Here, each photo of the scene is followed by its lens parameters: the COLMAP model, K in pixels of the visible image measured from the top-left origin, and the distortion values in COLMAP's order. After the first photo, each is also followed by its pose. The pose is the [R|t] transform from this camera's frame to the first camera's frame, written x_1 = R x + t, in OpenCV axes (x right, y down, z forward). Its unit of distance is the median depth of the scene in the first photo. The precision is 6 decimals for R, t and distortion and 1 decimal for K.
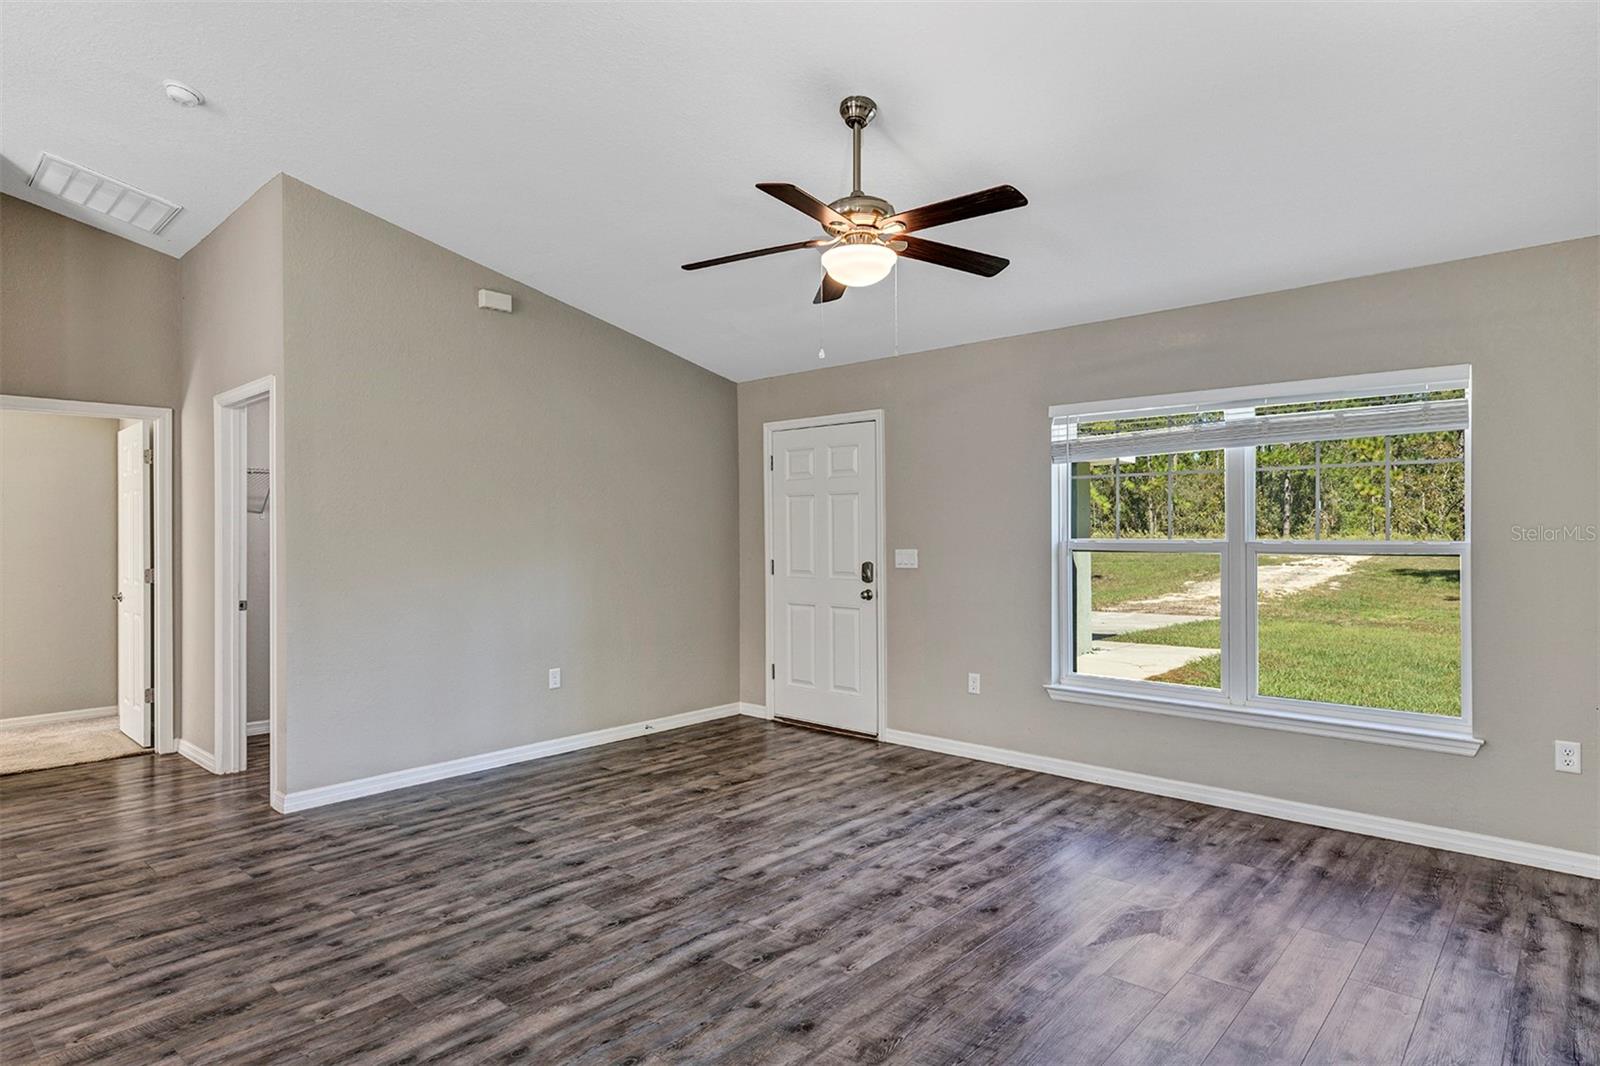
lens RADIAL K [[872.8, 0, 792.0], [0, 872.8, 535.3], [0, 0, 1]] dist [0.005120, 0.002099]
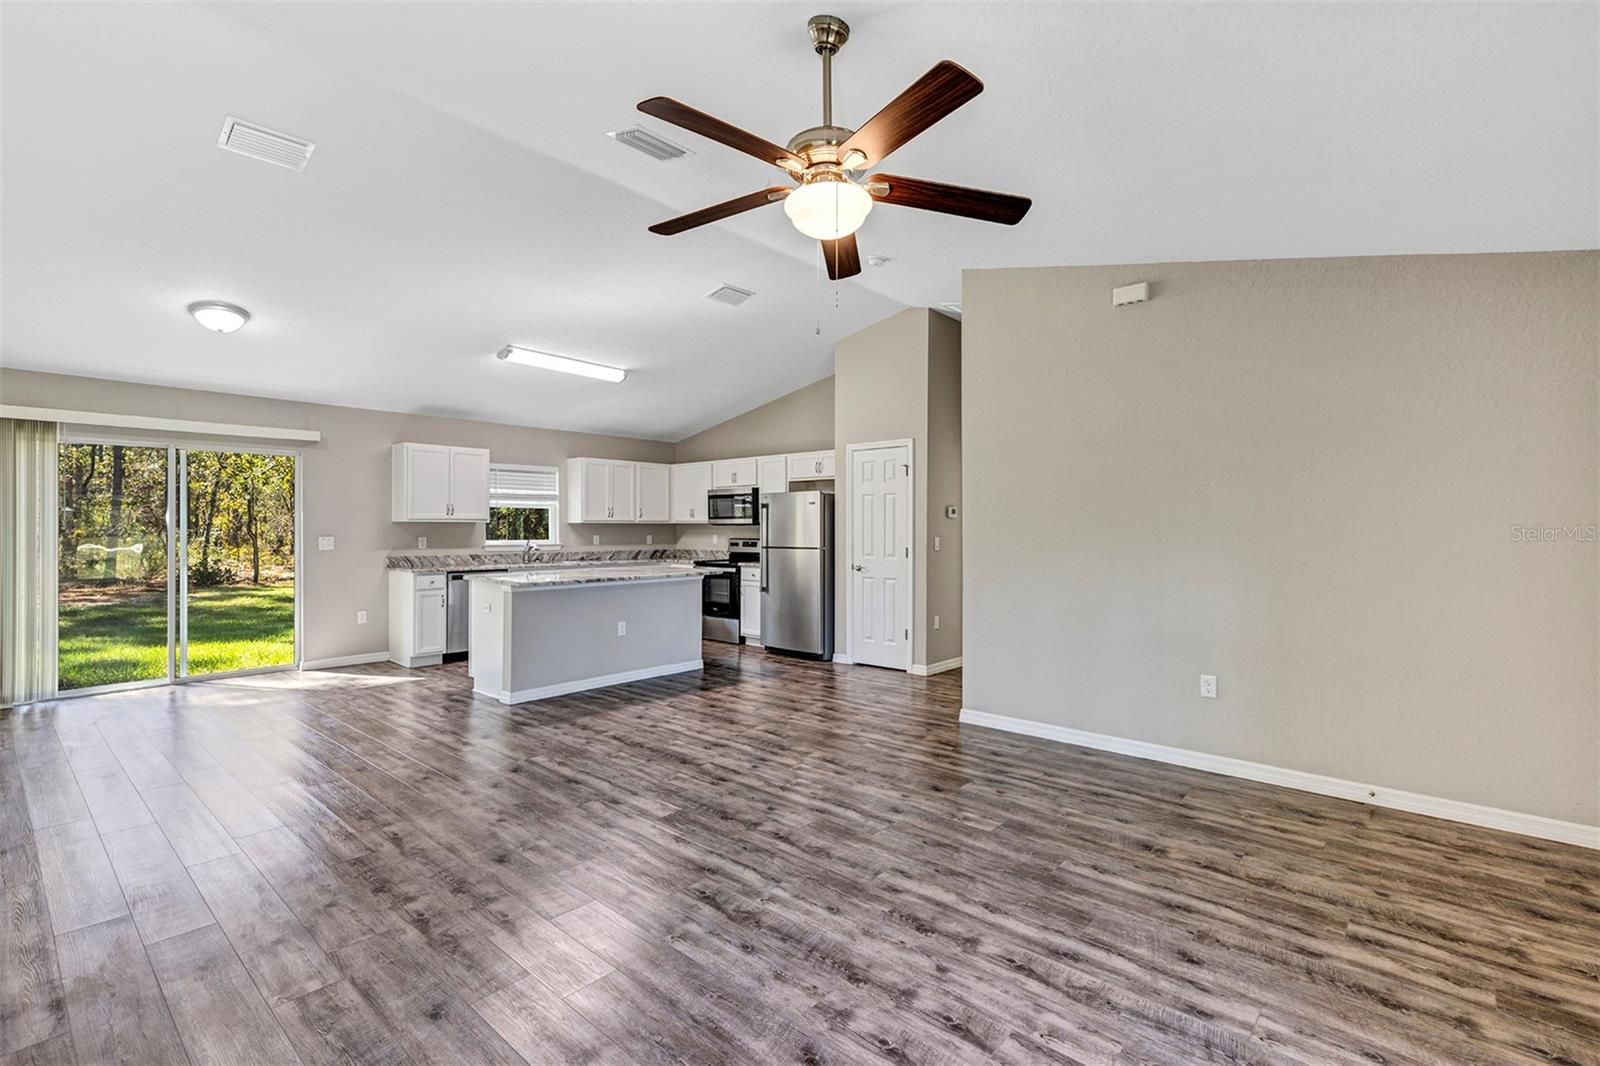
lens RADIAL K [[728.9, 0, 792.8], [0, 728.9, 527.0], [0, 0, 1]] dist [0.009819, 0.000216]
pose [[0.007243, 0.005898, -0.999956, 0.675747], [-0.000952, 0.999982, 0.005892, -0.004199], [0.999973, 0.000909, 0.007249, 0.809576]]
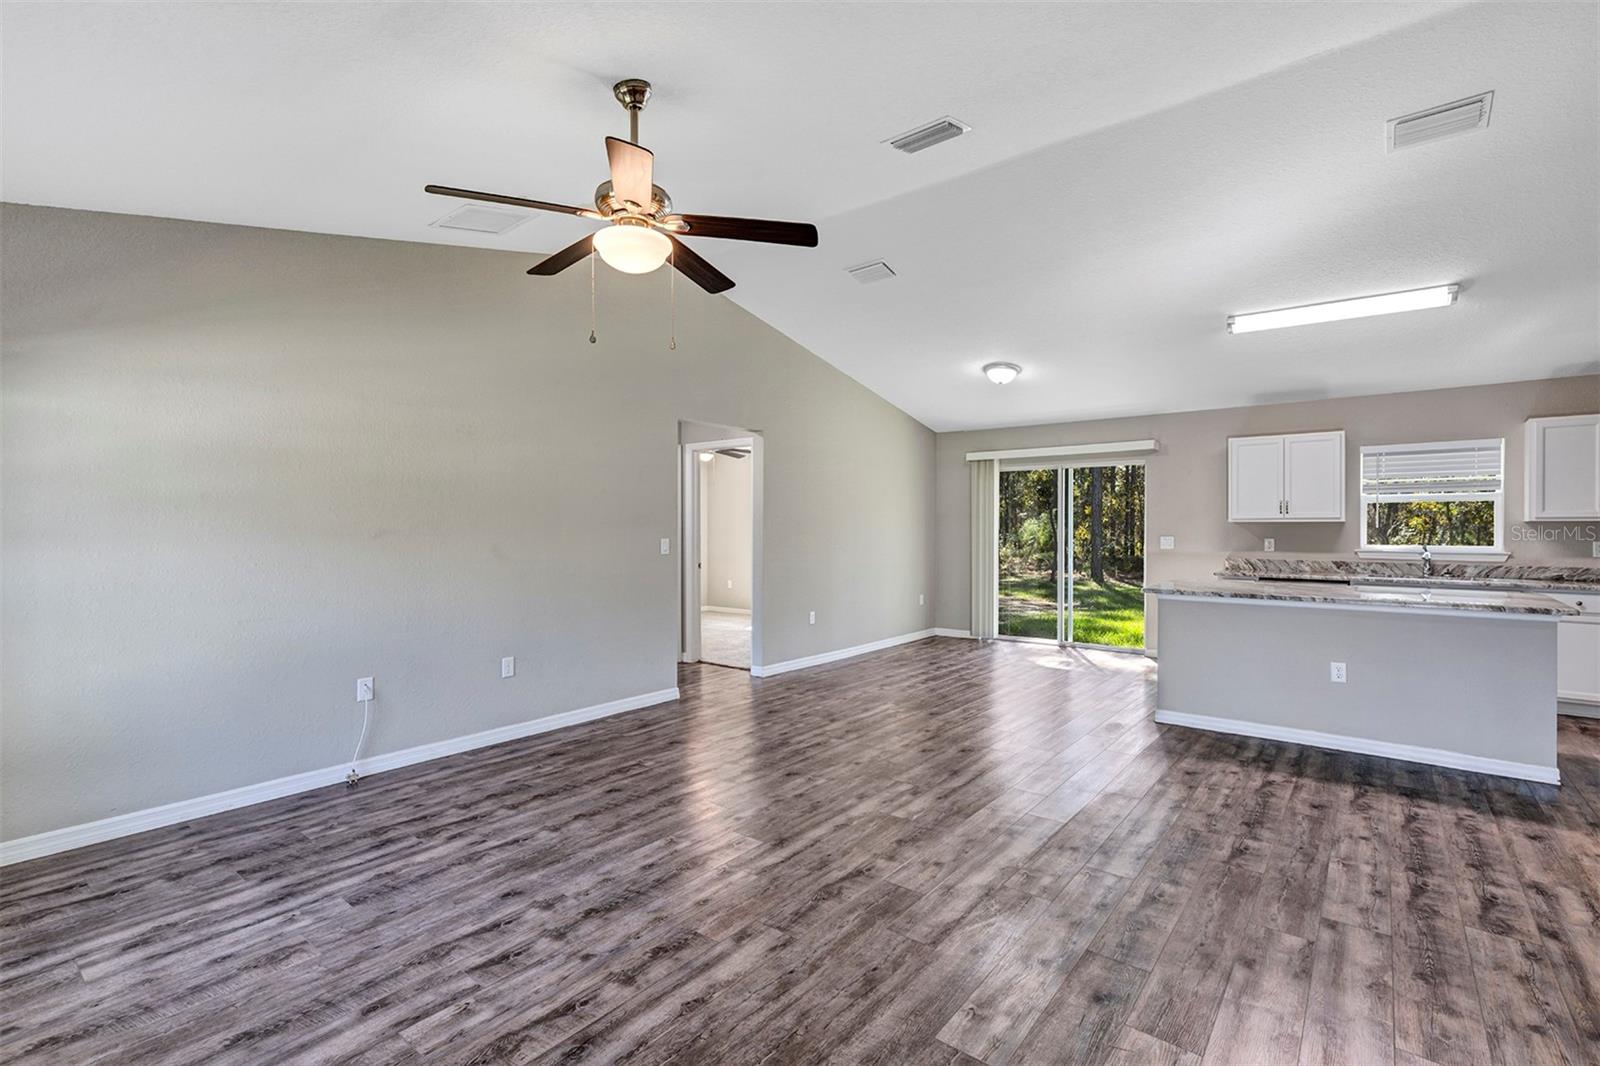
lens RADIAL K [[728.9, 0, 792.8], [0, 728.9, 527.0], [0, 0, 1]] dist [0.009819, 0.000216]
pose [[-0.998278, 0.005688, -0.058380, -0.044934], [0.005702, 0.999984, -0.000078, 0.000835], [0.058378, -0.000411, -0.998294, 1.546432]]
